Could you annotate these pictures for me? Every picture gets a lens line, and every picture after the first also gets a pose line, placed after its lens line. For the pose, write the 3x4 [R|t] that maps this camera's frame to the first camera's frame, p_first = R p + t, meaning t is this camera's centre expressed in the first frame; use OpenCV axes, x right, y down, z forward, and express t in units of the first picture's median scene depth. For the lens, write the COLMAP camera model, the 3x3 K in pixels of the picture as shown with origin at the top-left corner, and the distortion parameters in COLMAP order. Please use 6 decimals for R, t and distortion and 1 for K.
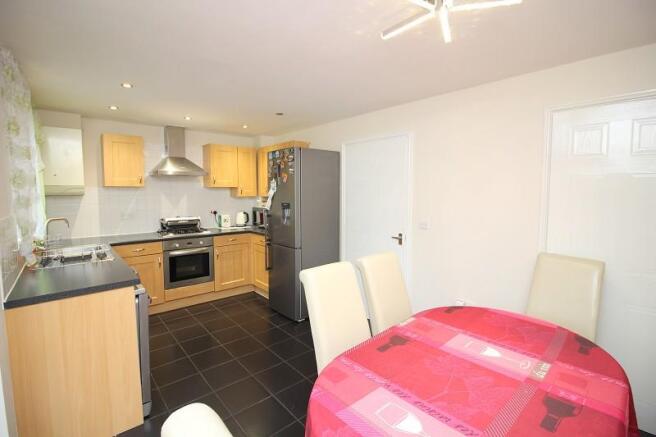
lens RADIAL K [[300.0, 0, 319.1], [0, 300.0, 210.5], [0, 0, 1]] dist [0.018529, -0.026231]
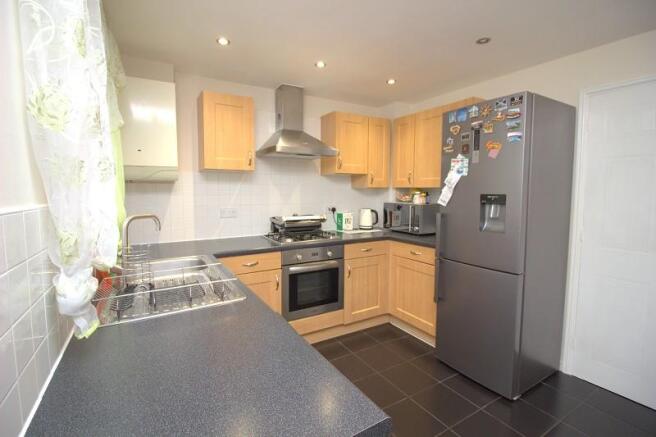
lens RADIAL K [[308.0, 0, 326.3], [0, 308.0, 212.9], [0, 0, 1]] dist [0.000388, -0.000259]
pose [[0.985389, 0.015764, -0.169588, -0.290842], [-0.013830, 0.999825, 0.012579, 0.006755], [0.169756, -0.010050, 0.985435, 0.323819]]
